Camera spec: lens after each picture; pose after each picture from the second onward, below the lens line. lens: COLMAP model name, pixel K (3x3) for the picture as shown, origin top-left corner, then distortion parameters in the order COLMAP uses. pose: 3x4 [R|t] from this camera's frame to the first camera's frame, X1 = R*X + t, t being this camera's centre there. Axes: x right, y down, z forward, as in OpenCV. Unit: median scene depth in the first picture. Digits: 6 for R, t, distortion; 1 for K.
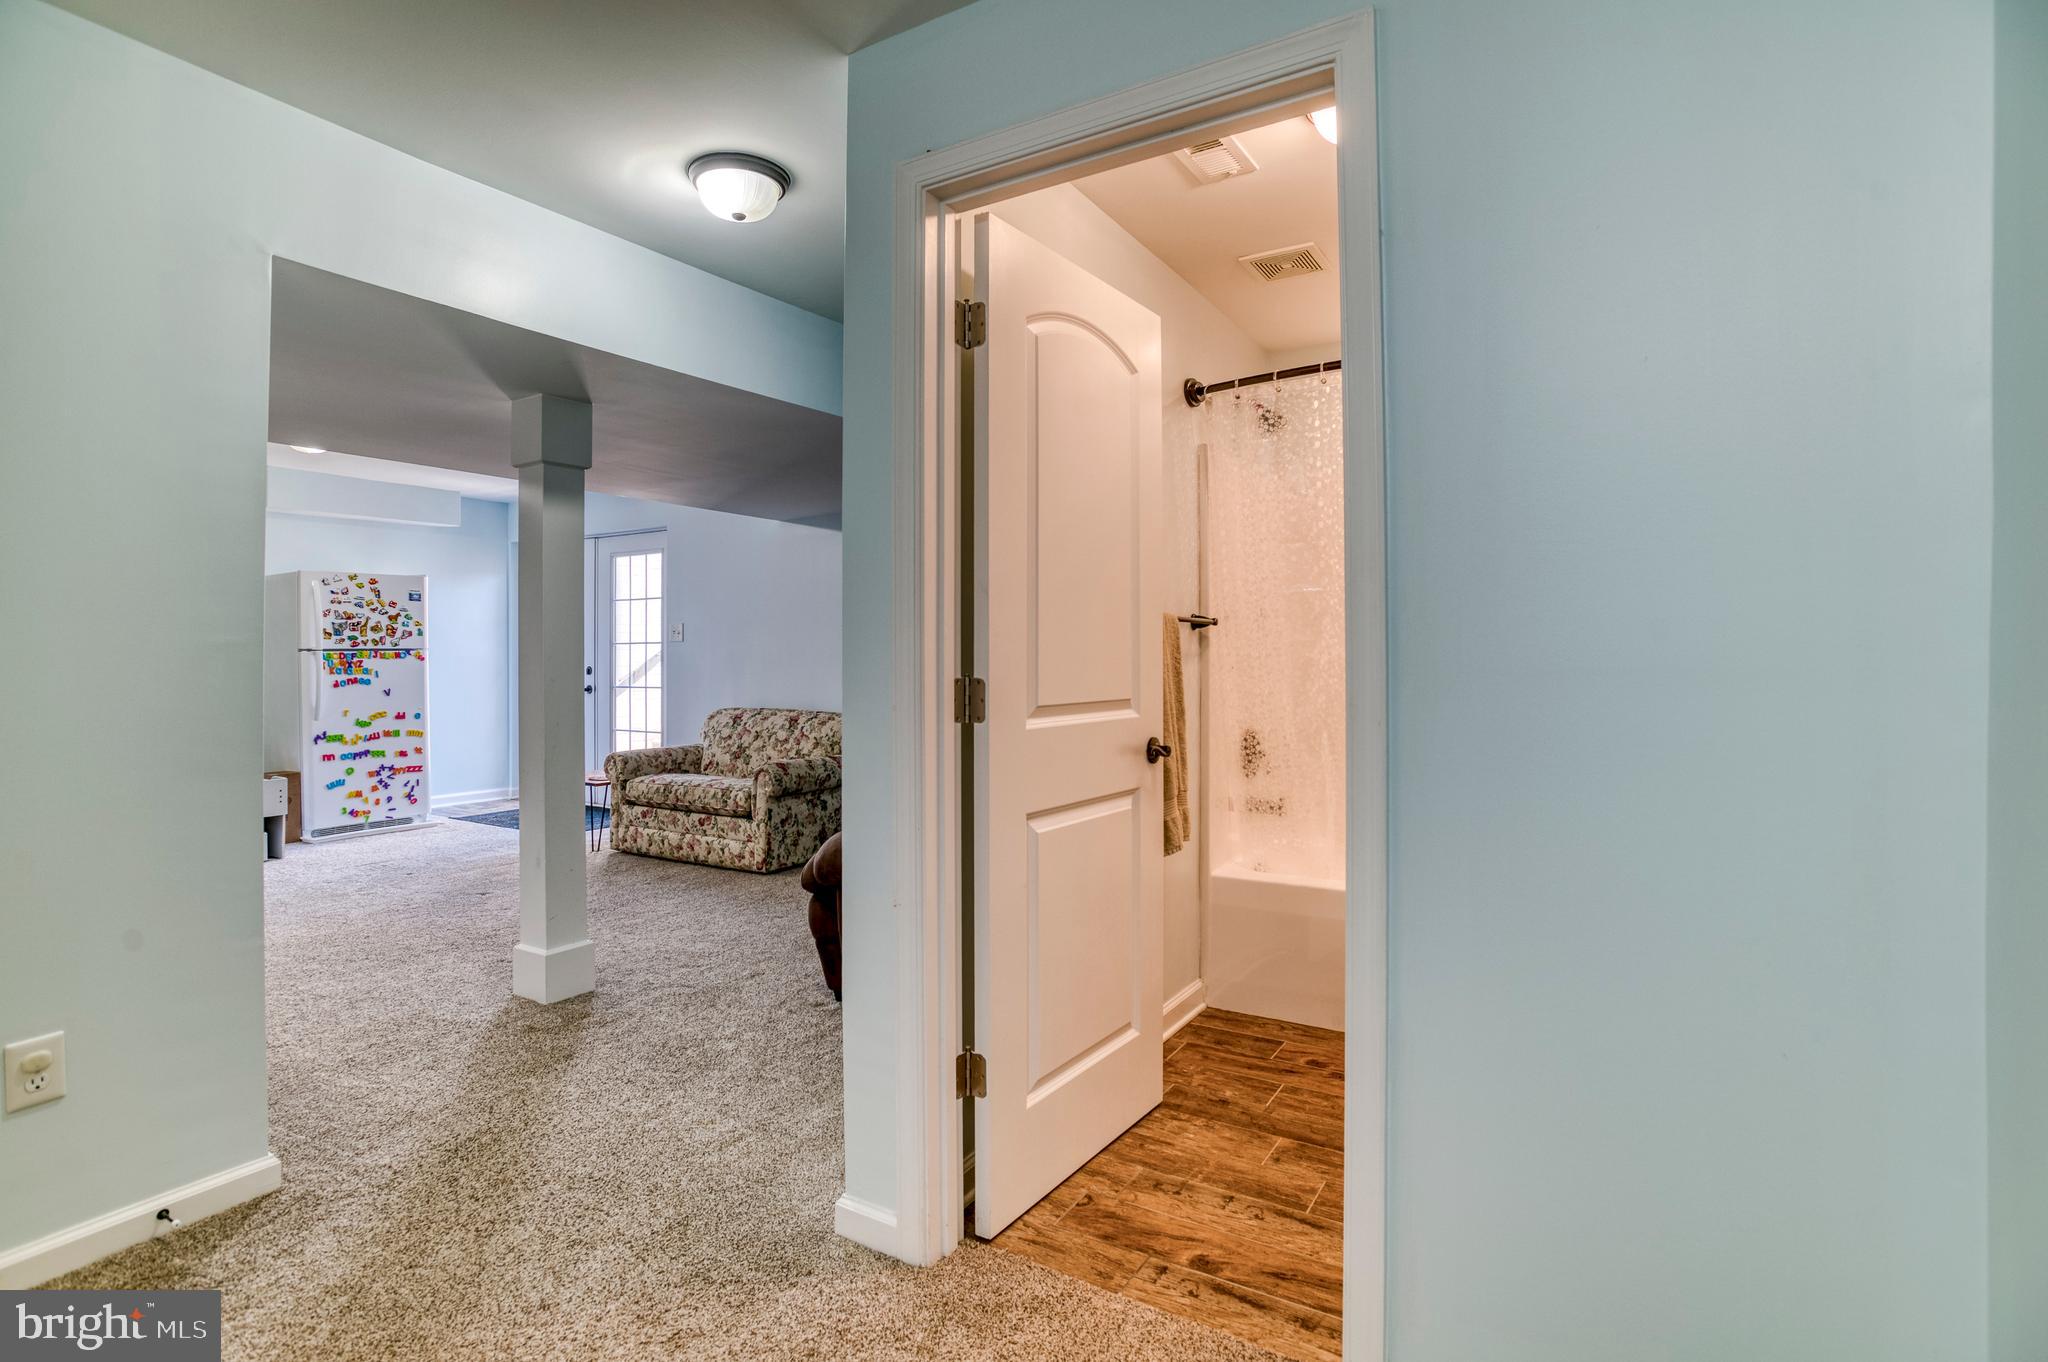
lens RADIAL K [[998.4, 0, 1029.5], [0, 998.4, 671.7], [0, 0, 1]] dist [-0.046813, 0.023224]
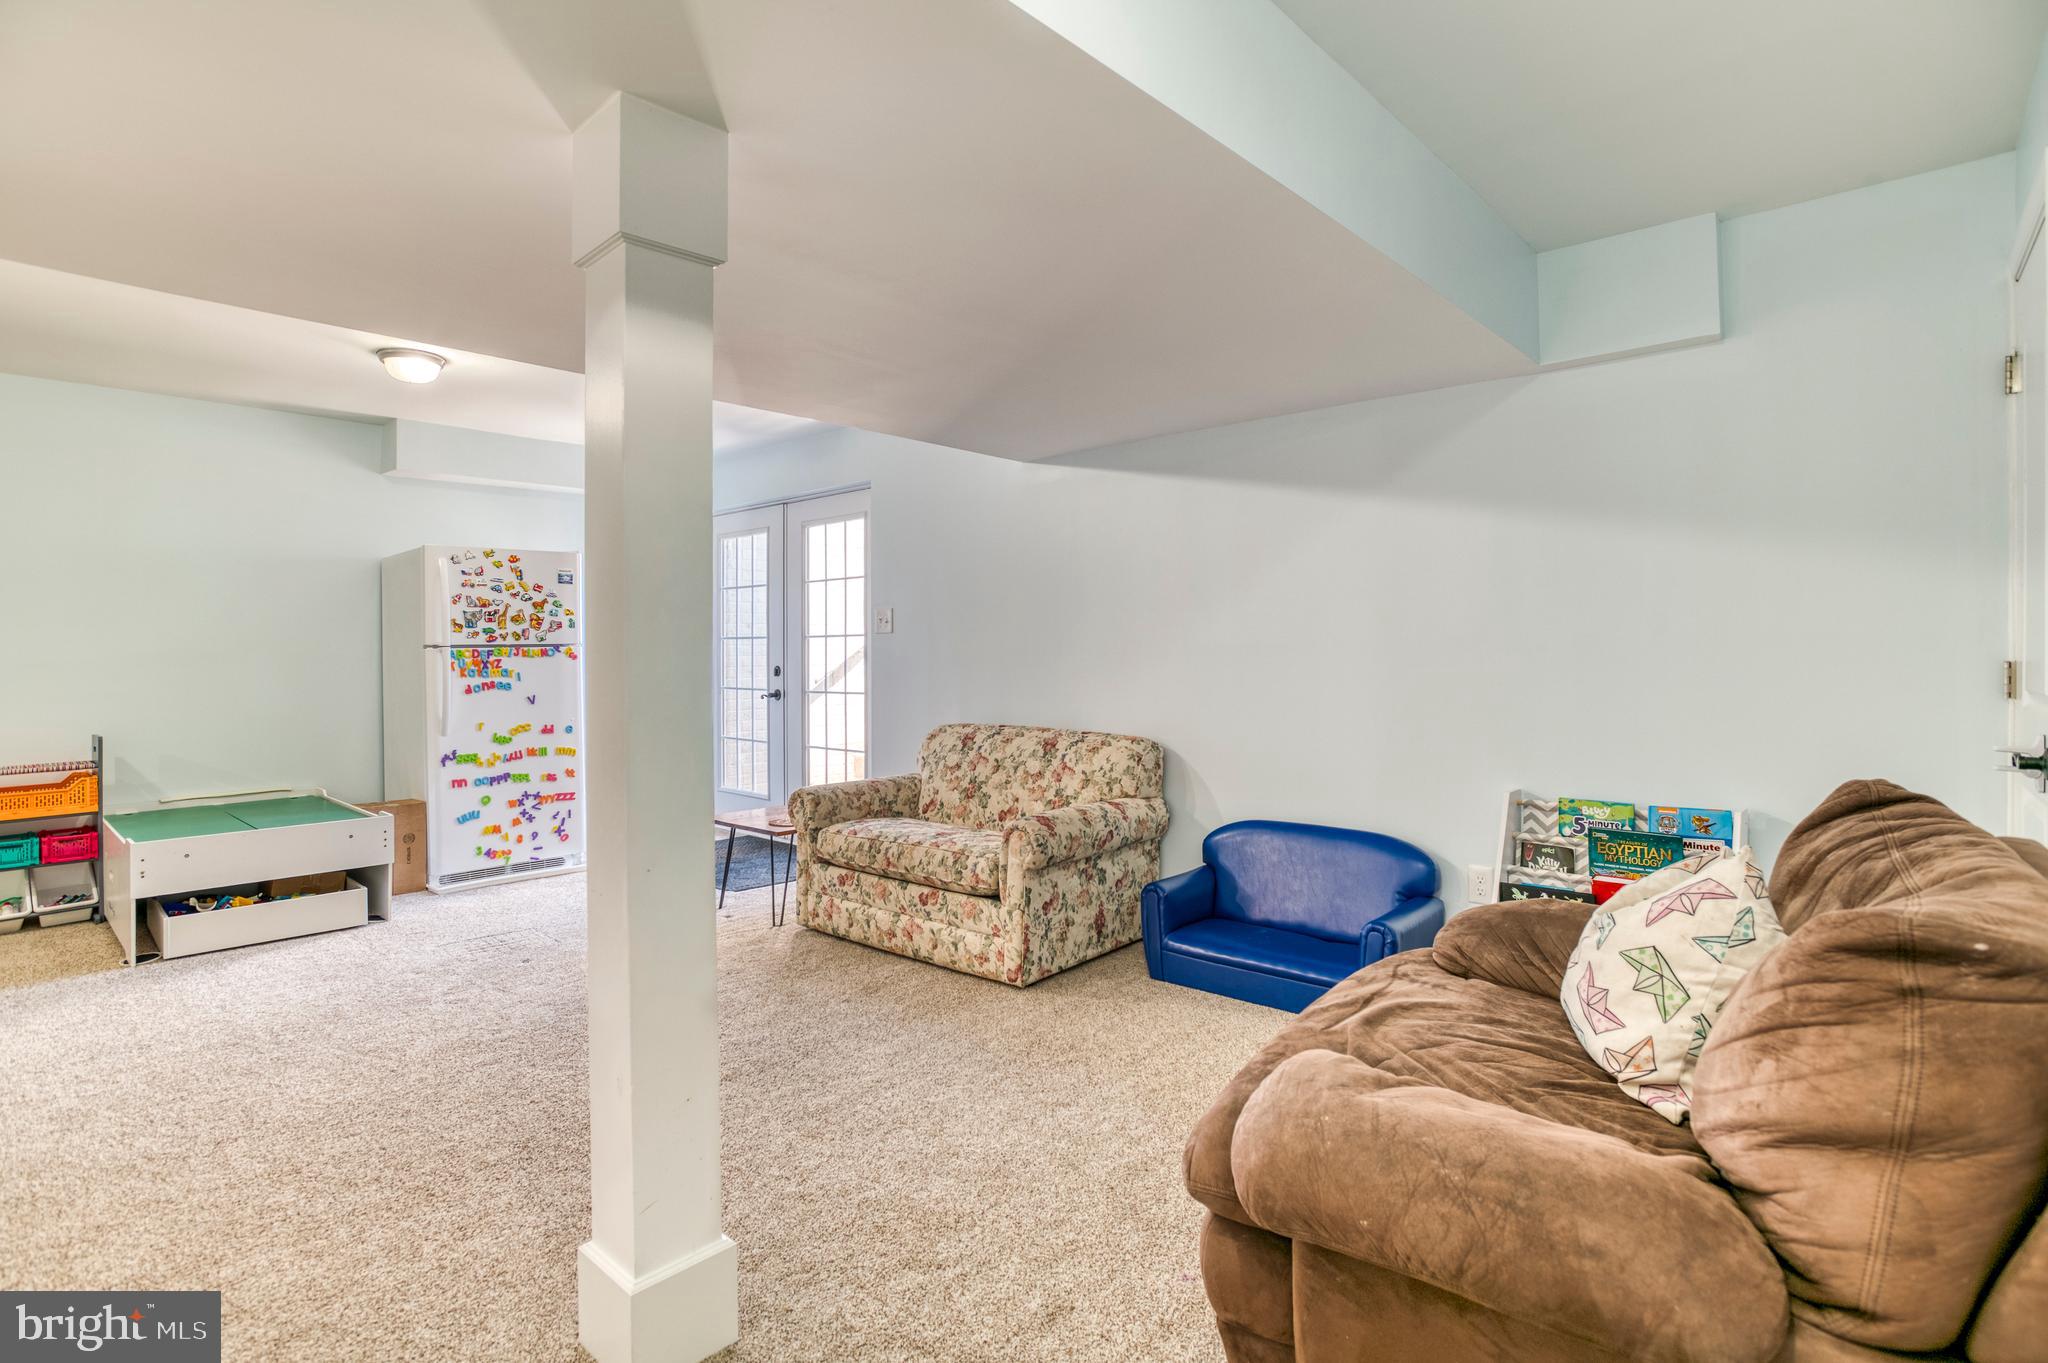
lens RADIAL K [[998.4, 0, 1029.5], [0, 998.4, 672.2], [0, 0, 1]] dist [-0.046813, 0.023224]
pose [[0.982042, -0.001077, -0.188658, -0.116822], [0.001918, 0.999989, 0.004273, -0.003891], [0.188651, -0.004559, 0.982034, 0.310581]]
